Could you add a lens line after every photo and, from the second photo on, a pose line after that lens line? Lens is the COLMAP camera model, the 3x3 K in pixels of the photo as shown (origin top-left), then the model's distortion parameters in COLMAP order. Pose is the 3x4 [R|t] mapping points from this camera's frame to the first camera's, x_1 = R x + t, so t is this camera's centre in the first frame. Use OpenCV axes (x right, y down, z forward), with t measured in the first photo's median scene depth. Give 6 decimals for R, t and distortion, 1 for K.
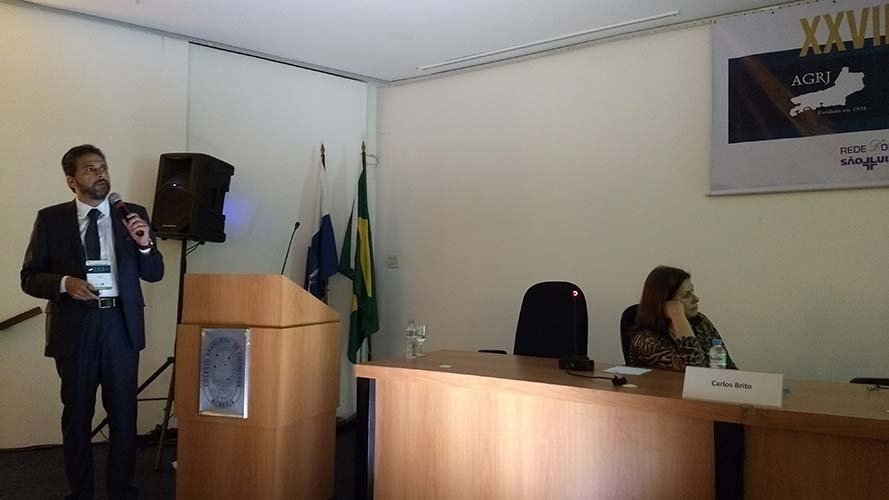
lens RADIAL K [[668.3, 0, 453.6], [0, 668.3, 255.8], [0, 0, 1]] dist [0.108513, -0.147595]
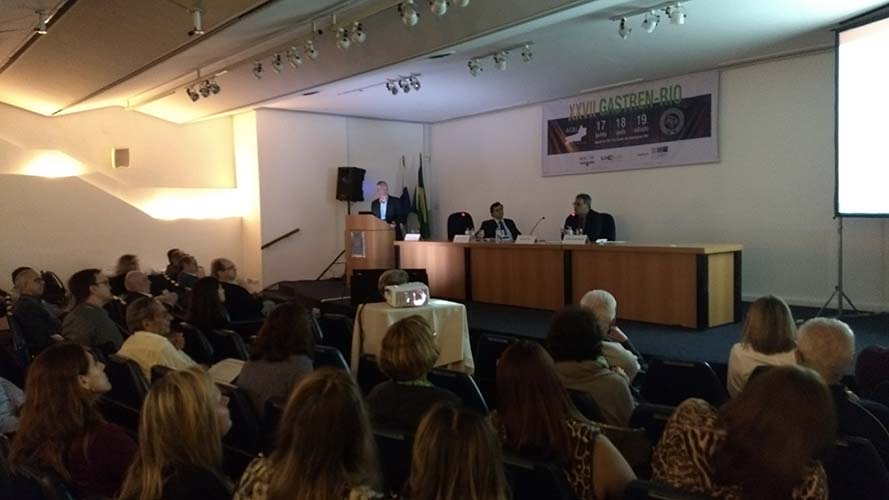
lens RADIAL K [[668.3, 0, 440.3], [0, 668.3, 250.1], [0, 0, 1]] dist [0.108513, -0.147595]
pose [[0.961111, -0.016847, -0.275649, 0.712390], [0.042441, 0.995291, 0.087151, -0.051447], [0.272883, -0.095461, 0.957299, -1.519254]]
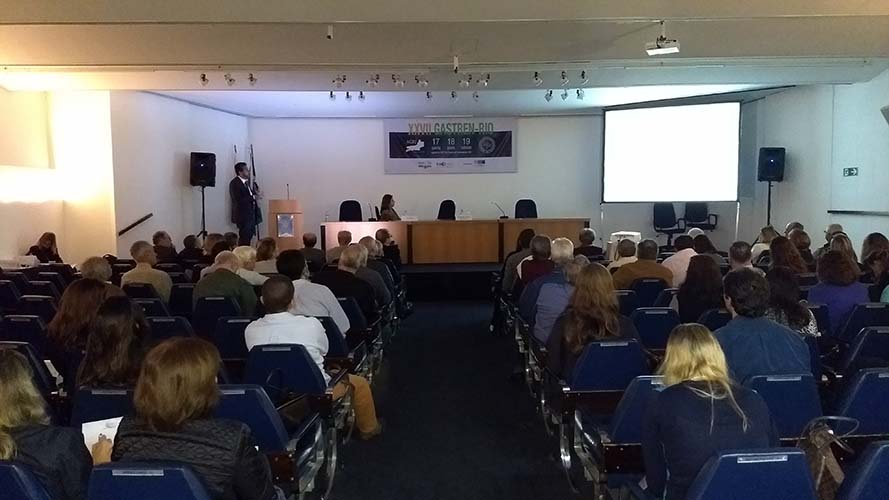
lens RADIAL K [[668.3, 0, 443.1], [0, 668.3, 251.9], [0, 0, 1]] dist [0.108513, -0.147595]
pose [[0.815201, -0.061902, 0.575861, -1.337198], [-0.002200, 0.993934, 0.109956, -0.071898], [-0.579174, -0.090903, 0.810120, -1.905312]]
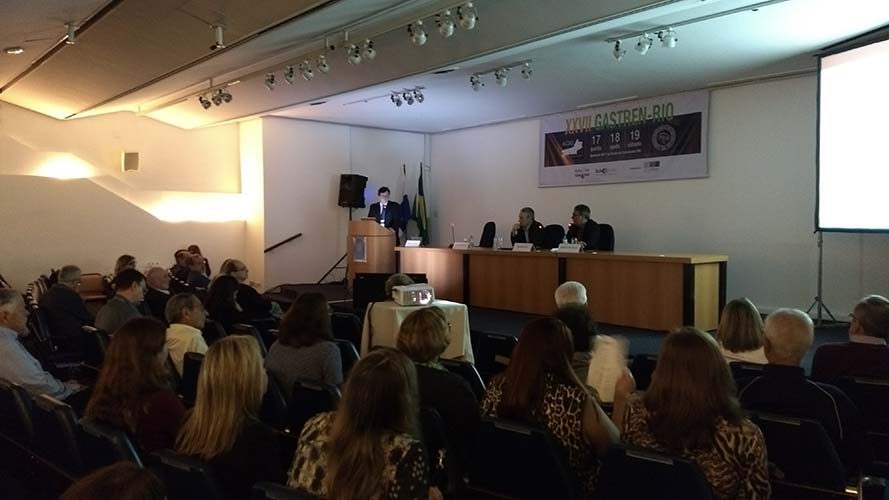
lens RADIAL K [[668.3, 0, 438.7], [0, 668.3, 247.5], [0, 0, 1]] dist [0.108513, -0.147595]
pose [[0.963011, -0.002818, -0.269447, 0.718042], [0.022777, 0.997218, 0.070975, -0.051728], [0.268497, -0.074487, 0.960396, -1.605779]]
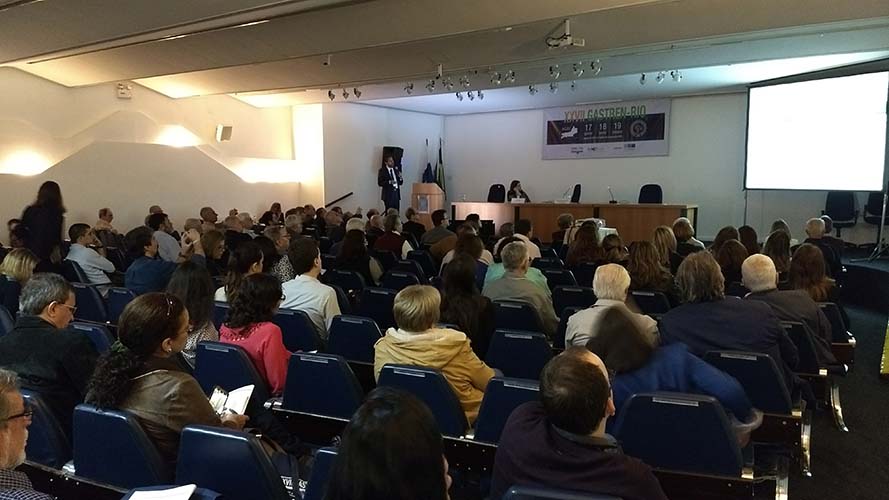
lens RADIAL K [[668.3, 0, 435.3], [0, 668.3, 254.1], [0, 0, 1]] dist [0.108513, -0.147595]
pose [[0.999272, -0.004493, -0.037882, -0.060290], [0.009832, 0.989825, 0.141949, -0.105547], [0.036859, -0.142218, 0.989149, -2.717623]]
